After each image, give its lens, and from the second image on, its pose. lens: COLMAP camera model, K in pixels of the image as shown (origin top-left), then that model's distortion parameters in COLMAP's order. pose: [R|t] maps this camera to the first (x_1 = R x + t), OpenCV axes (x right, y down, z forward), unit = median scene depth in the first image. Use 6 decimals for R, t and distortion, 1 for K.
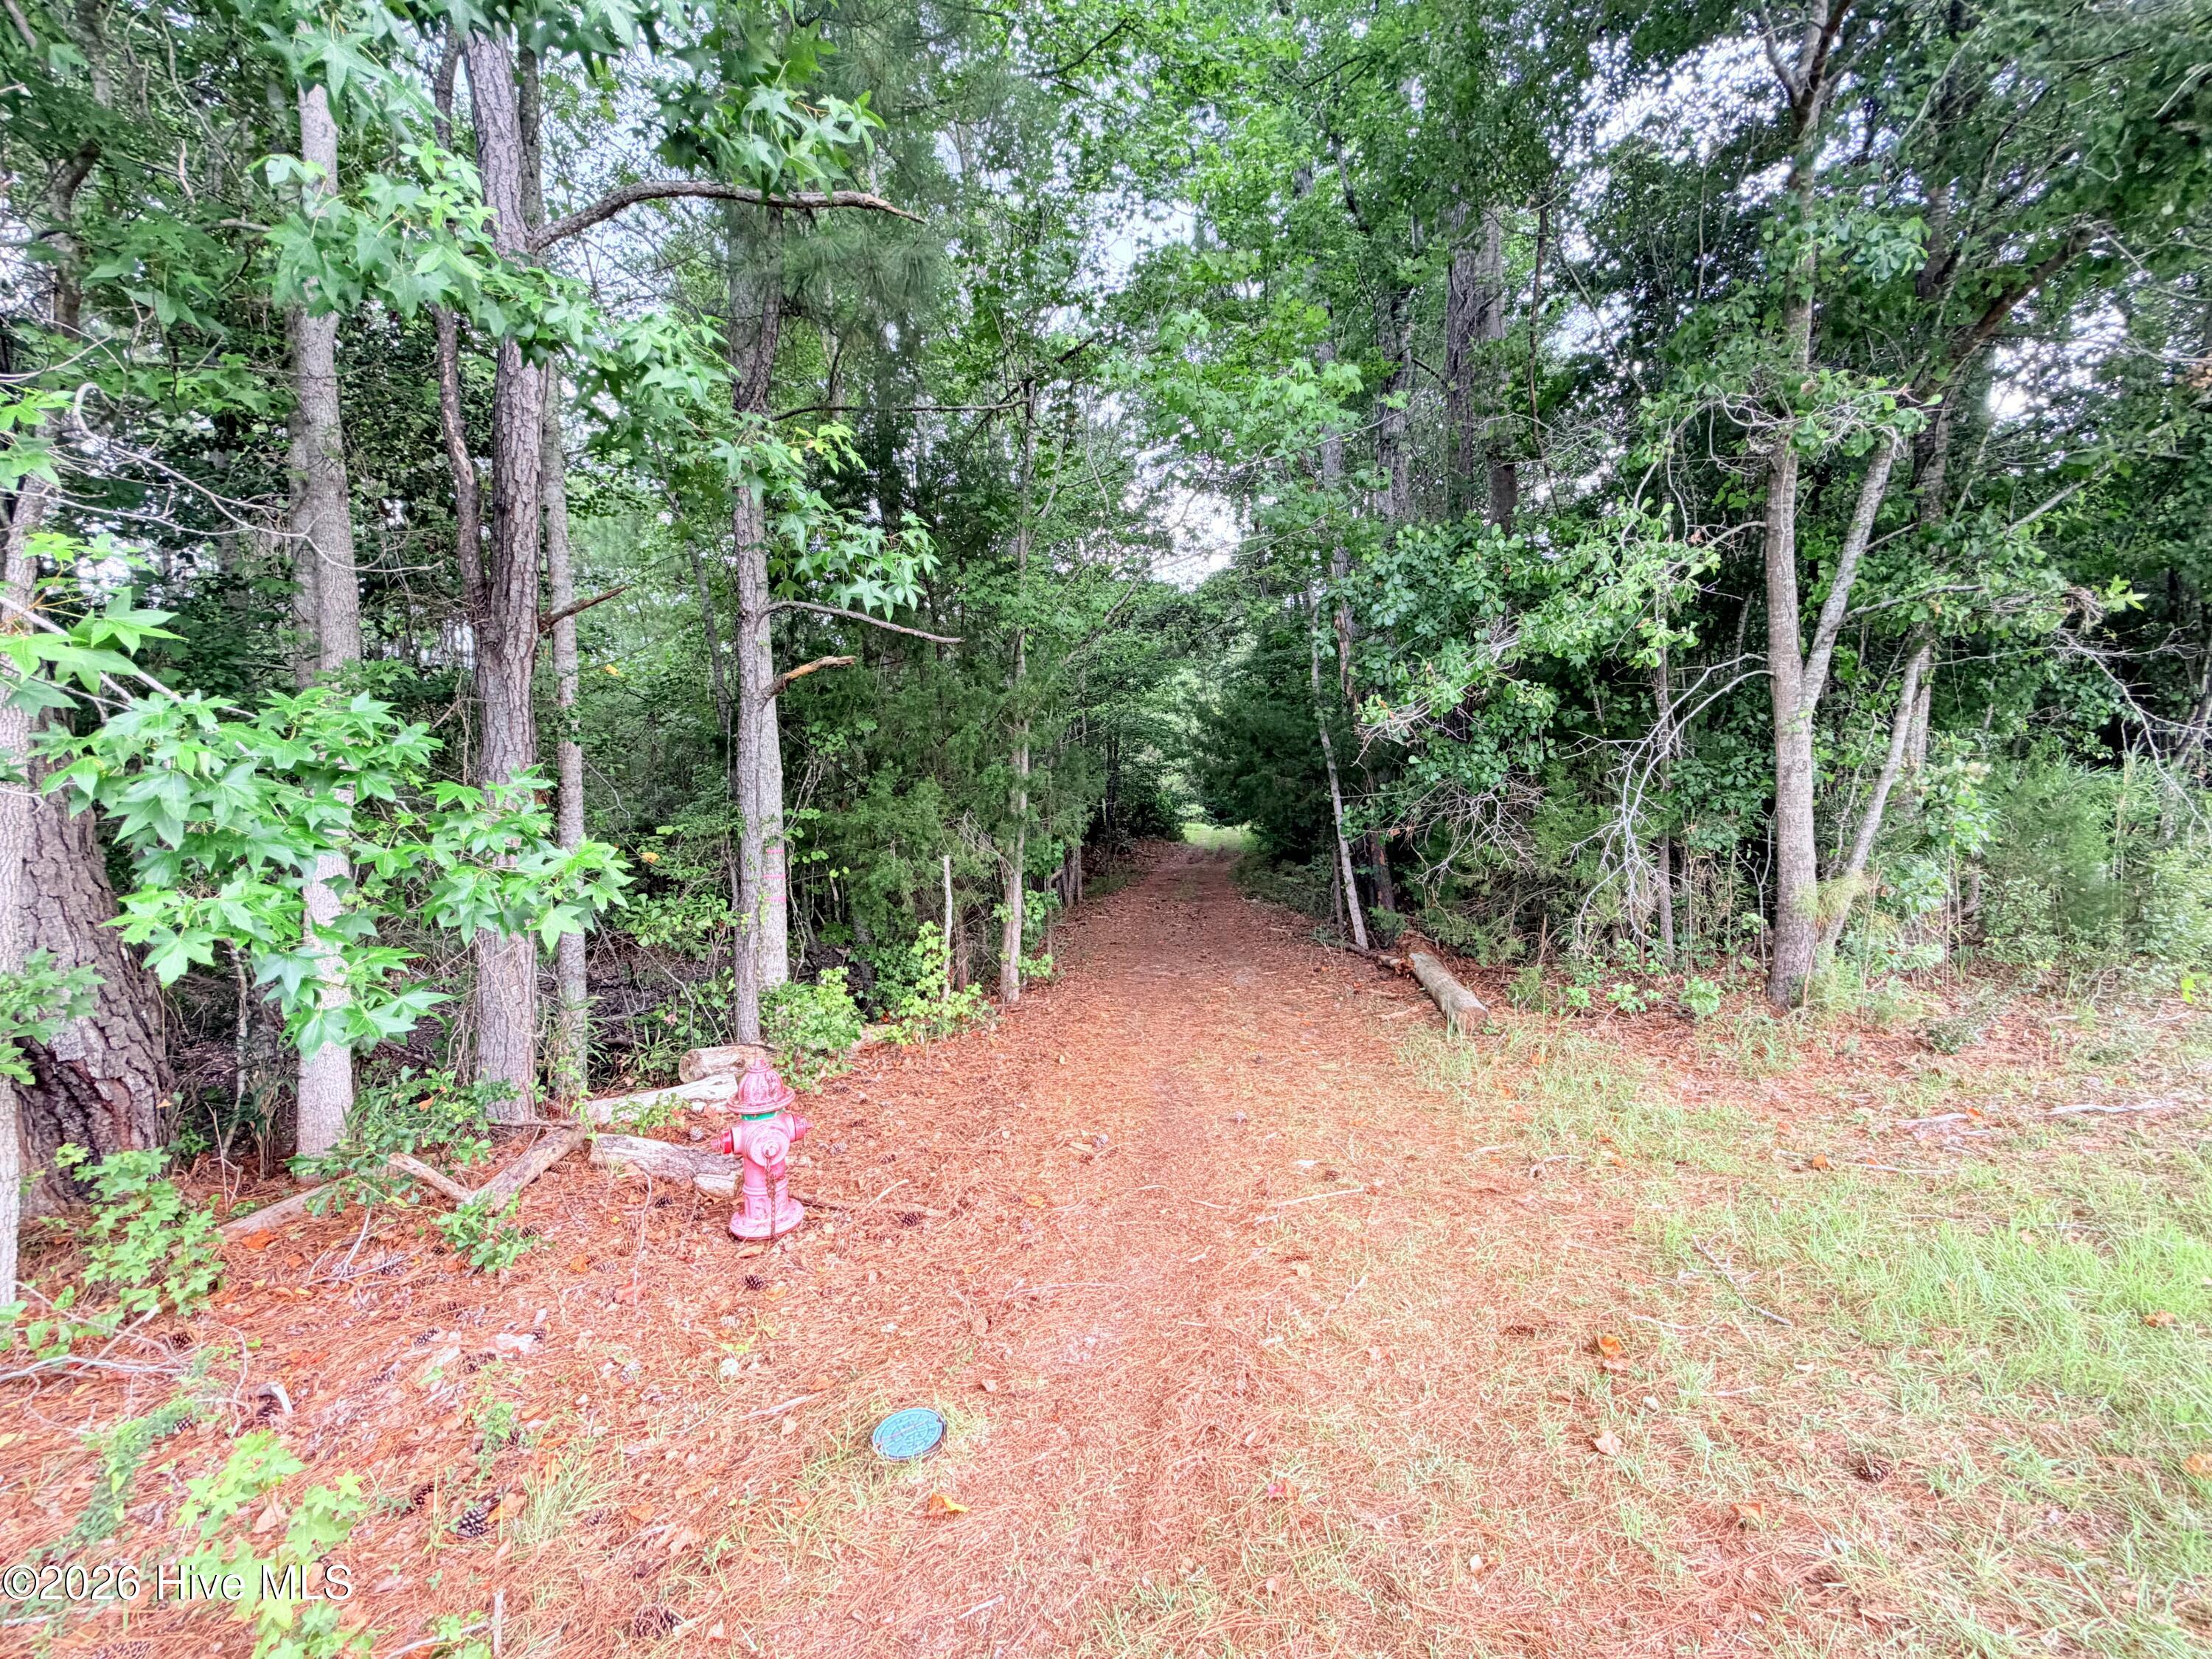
lens RADIAL K [[945.8, 0, 1106.0], [0, 945.8, 838.2], [0, 0, 1]] dist [0.005492, -0.000232]
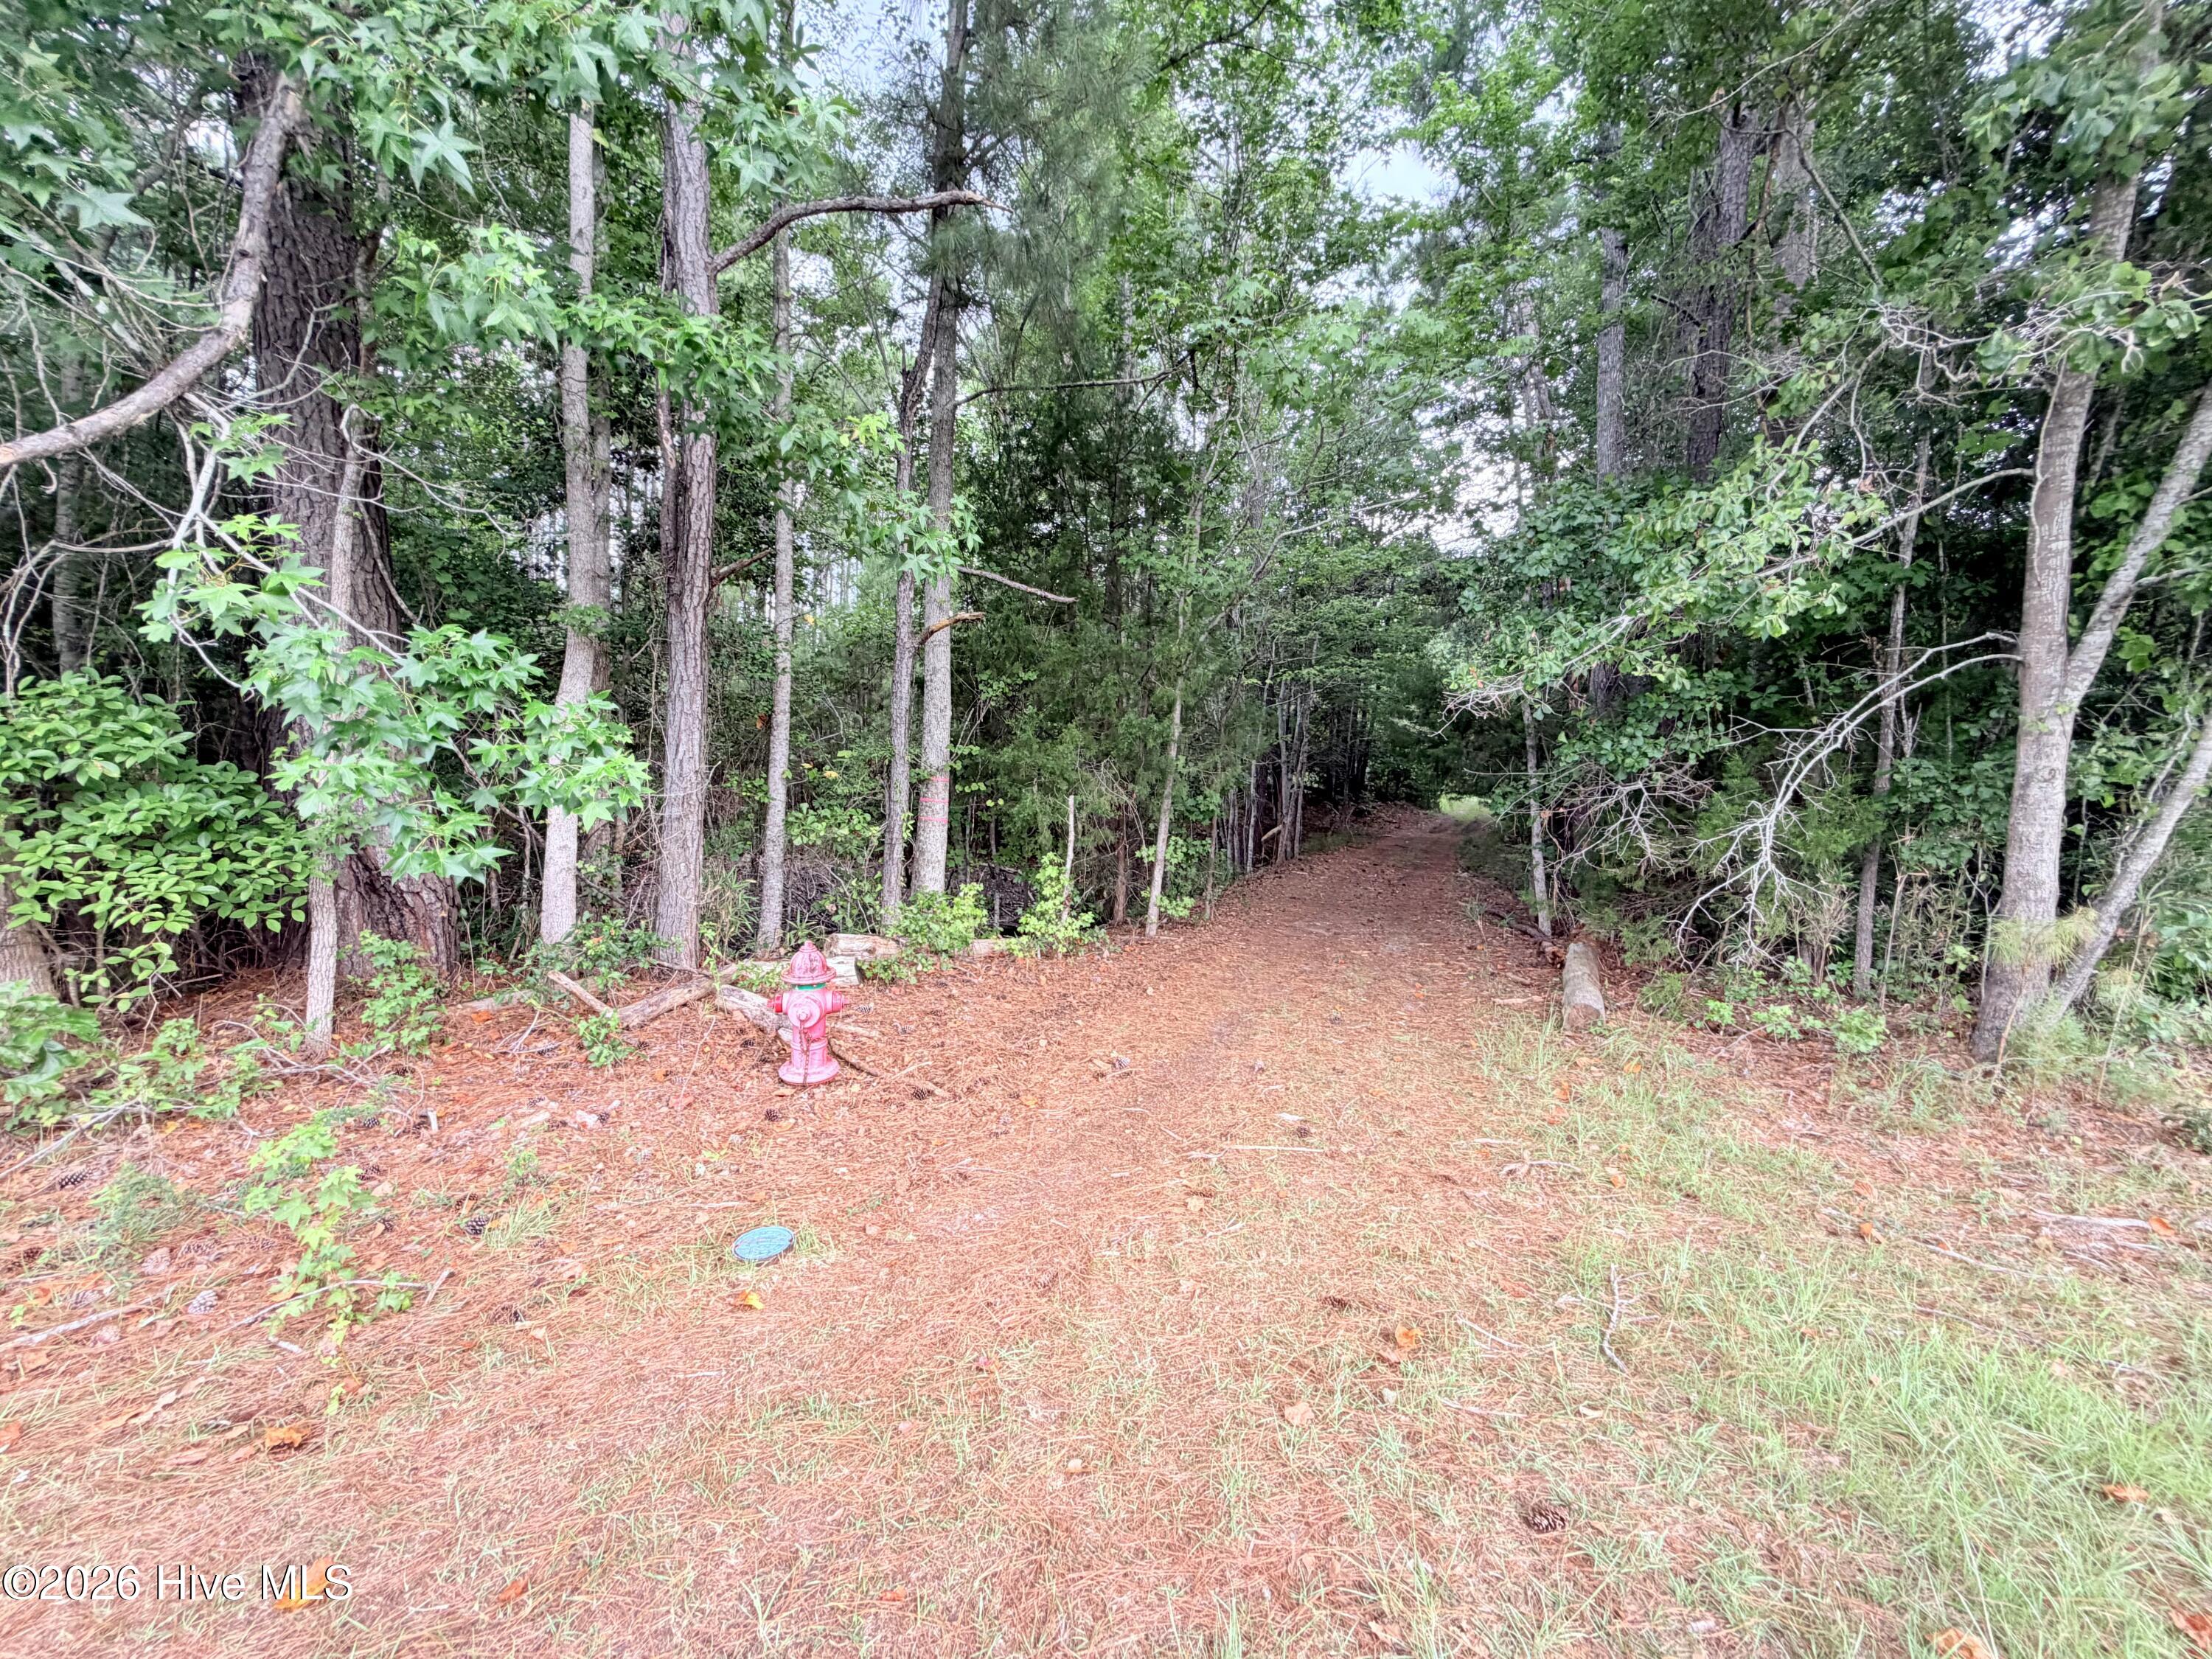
lens RADIAL K [[881.5, 0, 1106.8], [0, 881.5, 839.1], [0, 0, 1]] dist [0.009512, -0.003043]
pose [[0.946397, 0.100759, -0.306889, 0.198508], [-0.083416, 0.994113, 0.069150, -0.006083], [0.312050, -0.039844, 0.949230, 0.024380]]
